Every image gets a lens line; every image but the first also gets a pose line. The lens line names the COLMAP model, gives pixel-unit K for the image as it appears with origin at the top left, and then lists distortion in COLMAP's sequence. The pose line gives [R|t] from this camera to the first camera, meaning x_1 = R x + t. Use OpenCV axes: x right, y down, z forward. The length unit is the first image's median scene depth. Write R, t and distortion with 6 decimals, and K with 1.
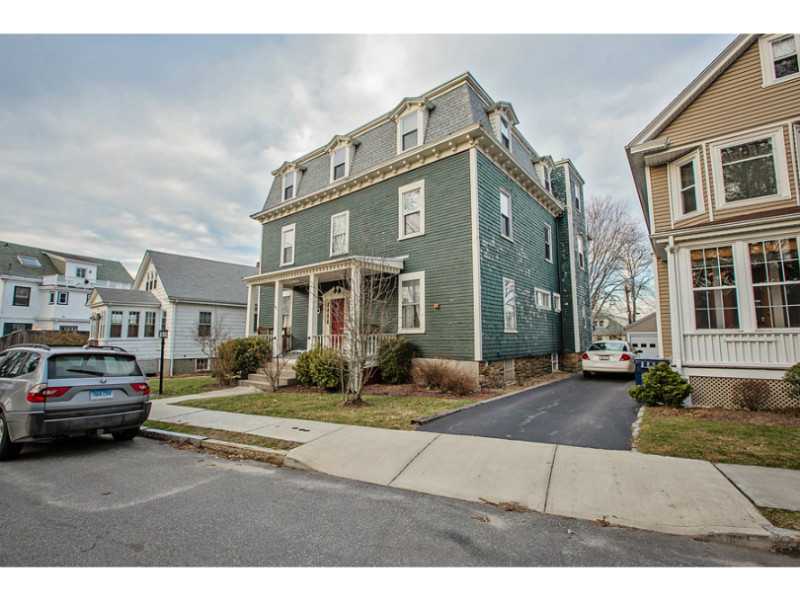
lens RADIAL K [[371.4, 0, 399.1], [0, 371.4, 297.9], [0, 0, 1]] dist [-0.067300, 0.032178]
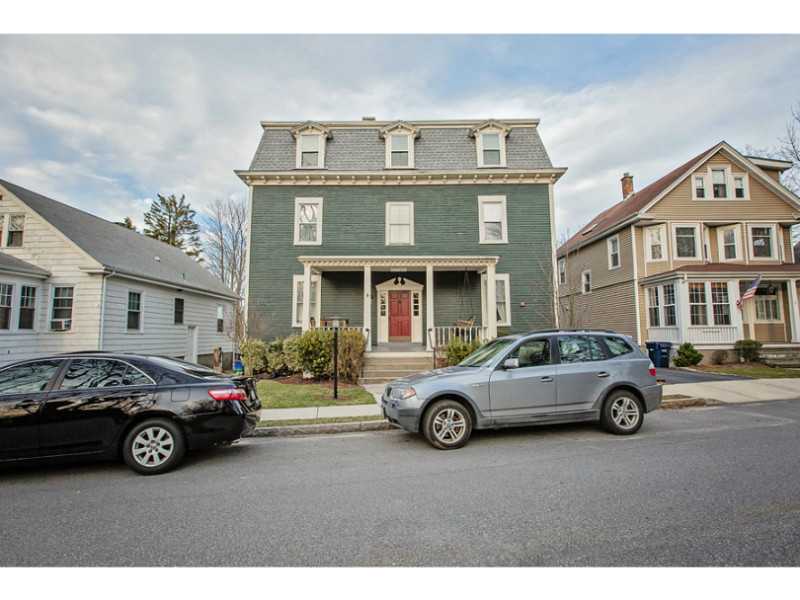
lens RADIAL K [[373.4, 0, 400.1], [0, 373.4, 310.0], [0, 0, 1]] dist [-0.024324, 0.000122]
pose [[0.783122, 0.038541, 0.620673, -0.891392], [-0.065326, 0.997654, 0.020474, 0.038781], [-0.618428, -0.056580, 0.783802, 0.248533]]
